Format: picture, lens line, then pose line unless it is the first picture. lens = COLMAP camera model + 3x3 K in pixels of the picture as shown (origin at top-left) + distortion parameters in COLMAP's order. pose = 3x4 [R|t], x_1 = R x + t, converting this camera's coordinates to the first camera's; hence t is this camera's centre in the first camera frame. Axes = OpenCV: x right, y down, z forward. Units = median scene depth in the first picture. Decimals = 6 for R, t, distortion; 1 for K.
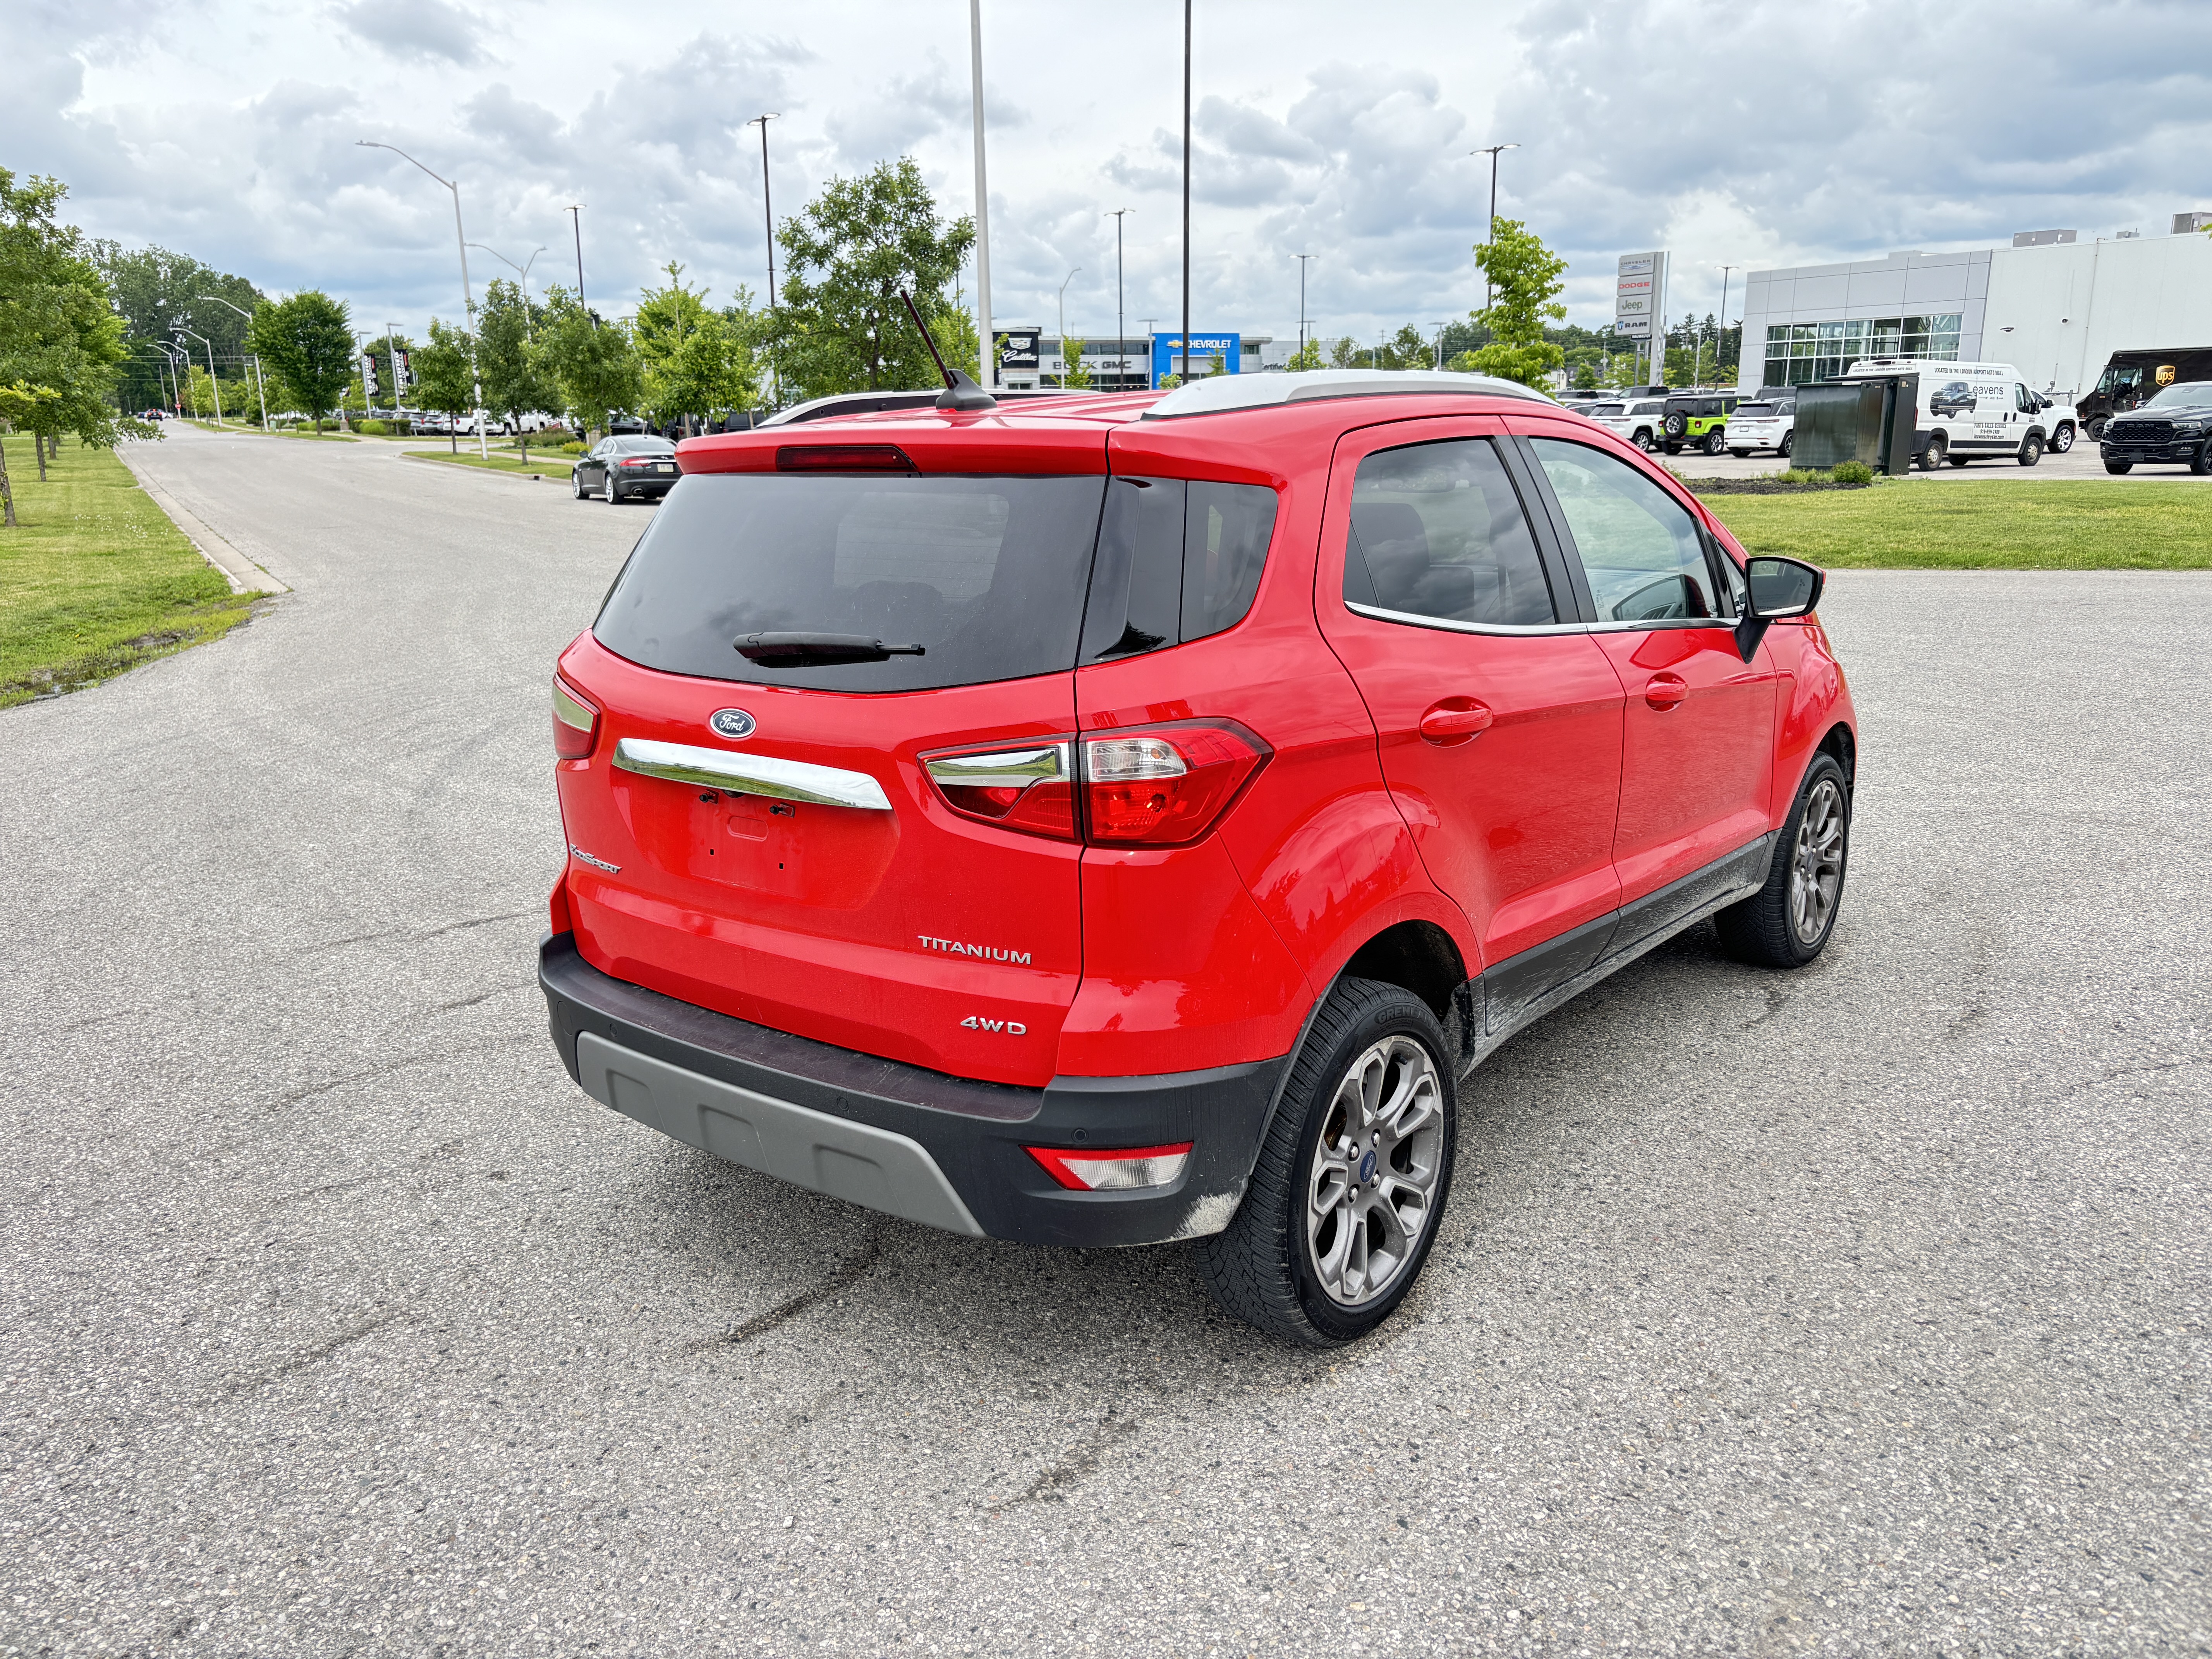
lens RADIAL K [[1693.4, 0, 1076.3], [0, 1693.4, 817.7], [0, 0, 1]] dist [0.045735, -0.036687]
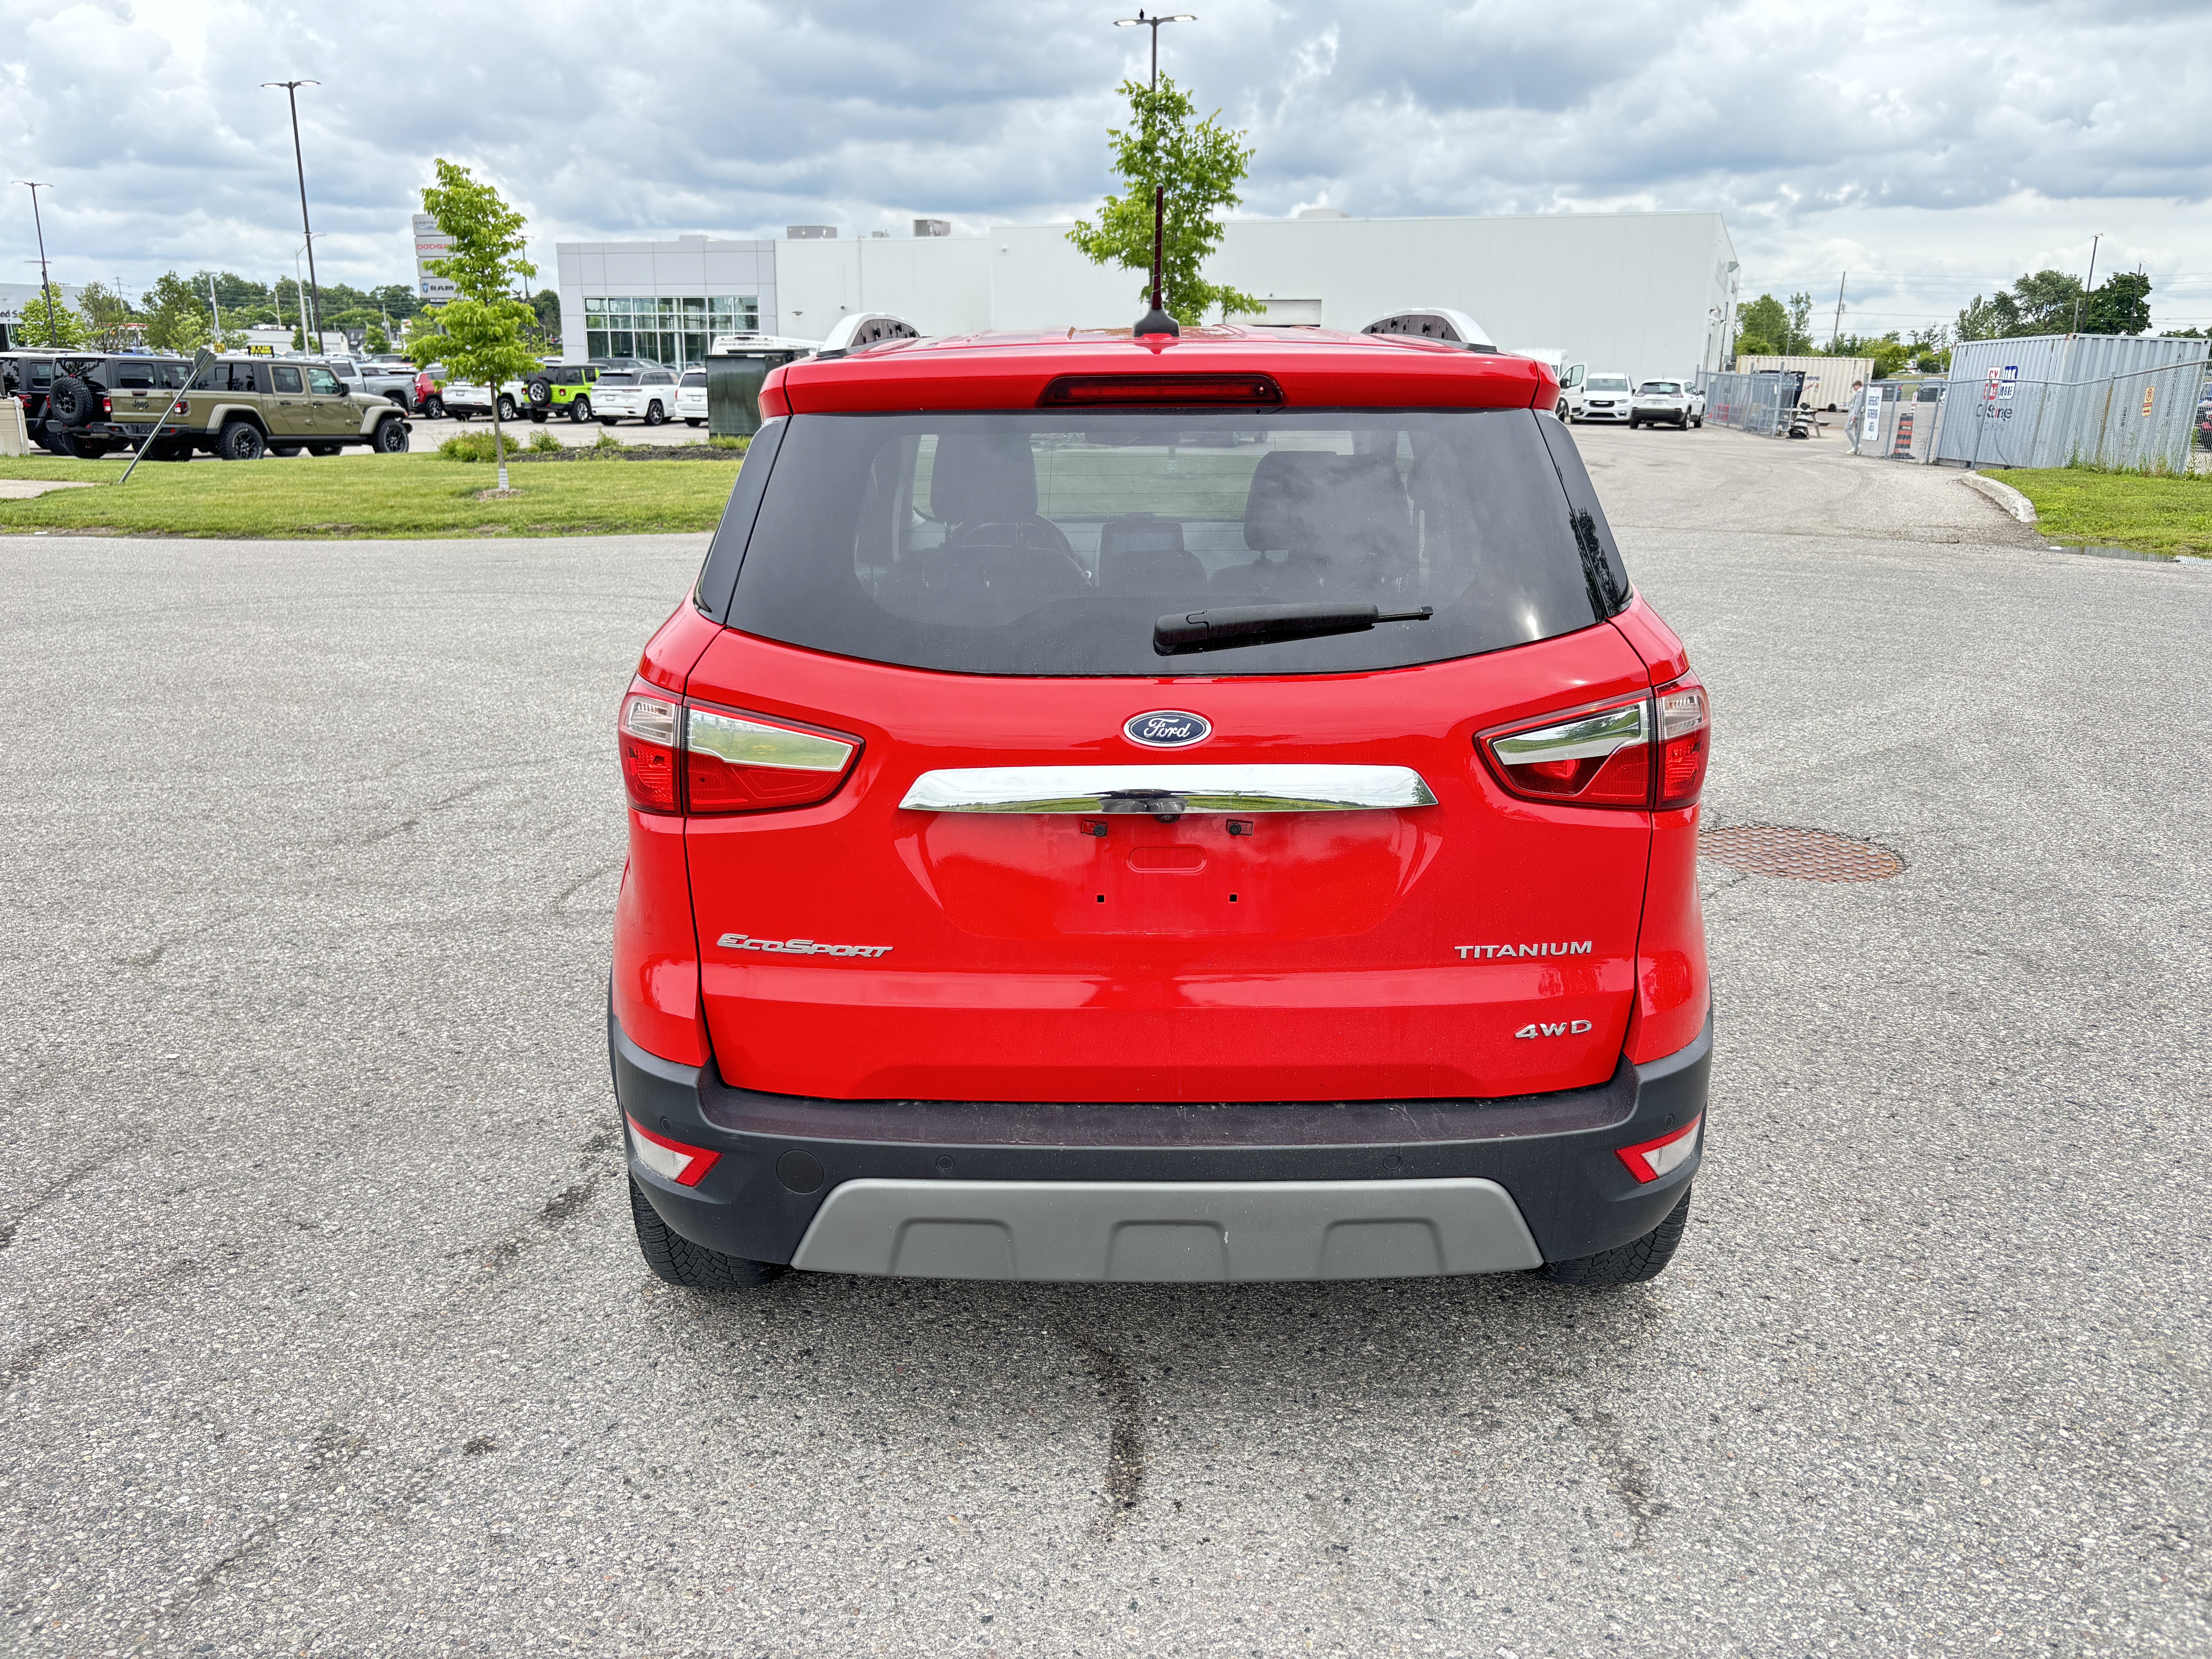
lens RADIAL K [[1688.1, 0, 1106.0], [0, 1688.1, 829.5], [0, 0, 1]] dist [0.052088, -0.054802]
pose [[0.777356, -0.142878, 0.612620, -0.098183], [0.127963, 0.989419, 0.068385, -0.009230], [-0.615909, 0.025233, 0.787413, 0.056341]]
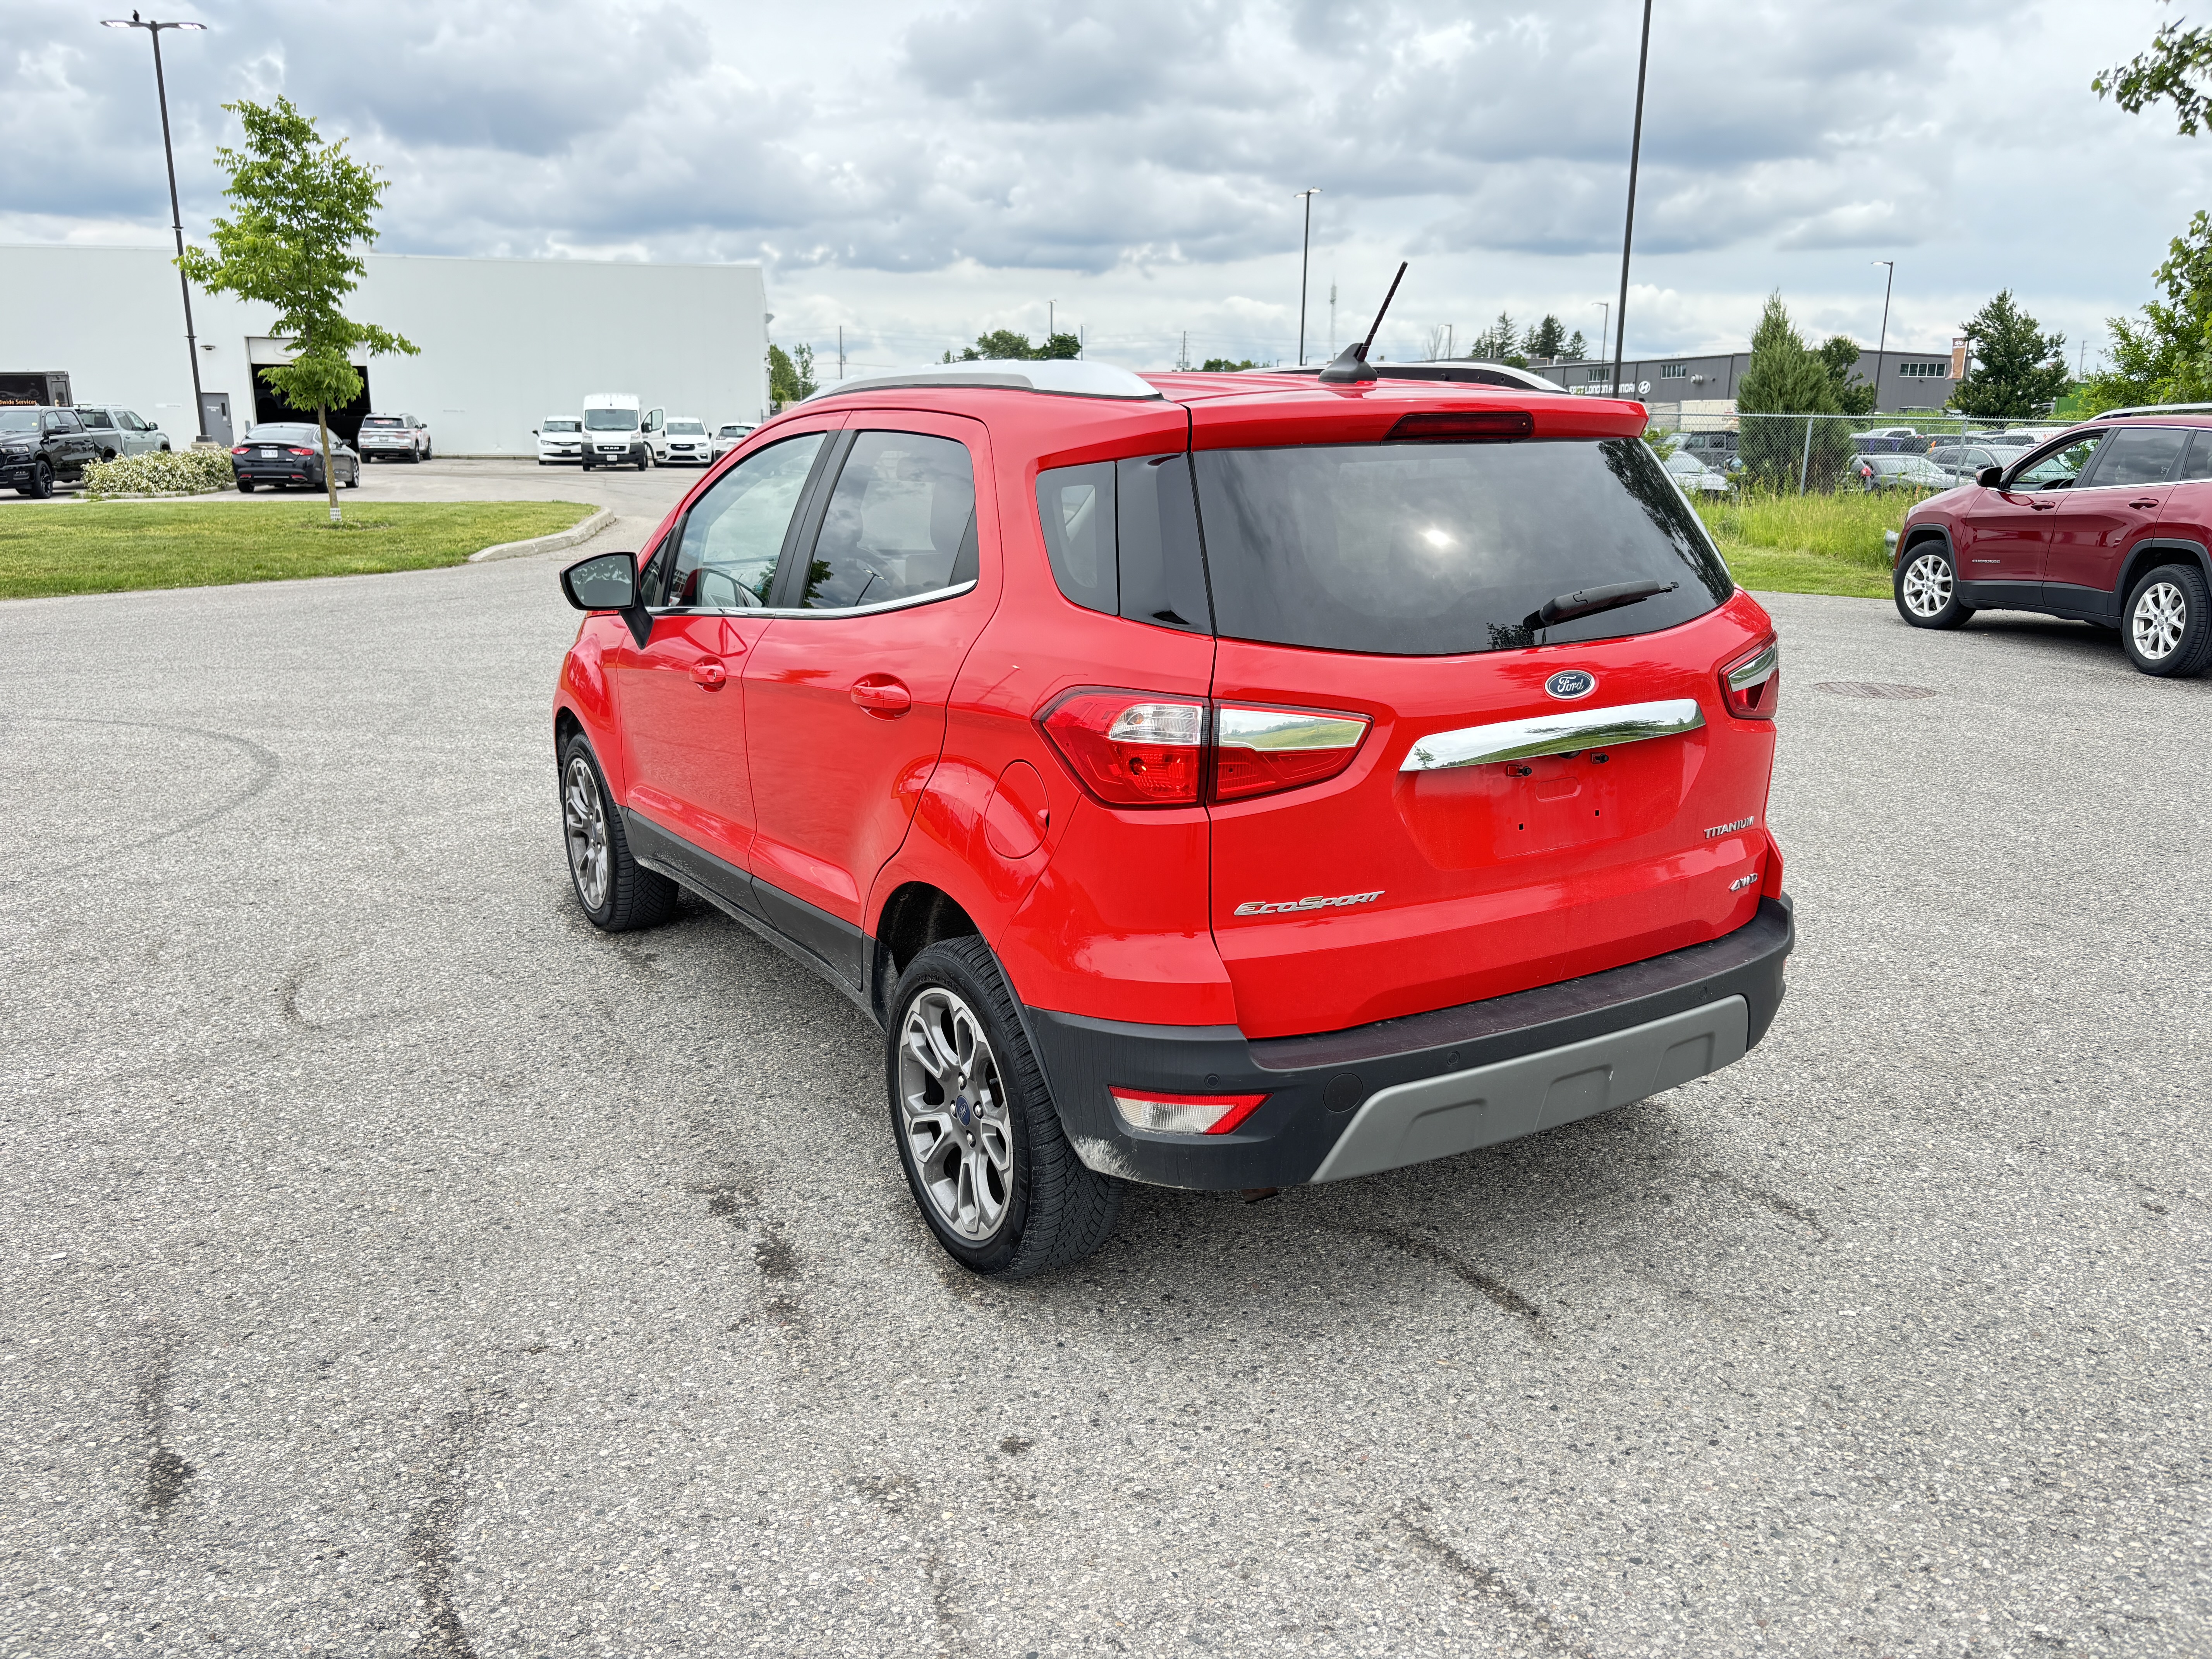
lens RADIAL K [[1679.7, 0, 1106.0], [0, 1679.7, 829.5], [0, 0, 1]] dist [0.042553, -0.032505]
pose [[0.335755, -0.205612, 0.919235, -0.170876], [0.213161, 0.967155, 0.138473, -0.023539], [-0.917514, 0.149452, 0.368555, 0.124393]]
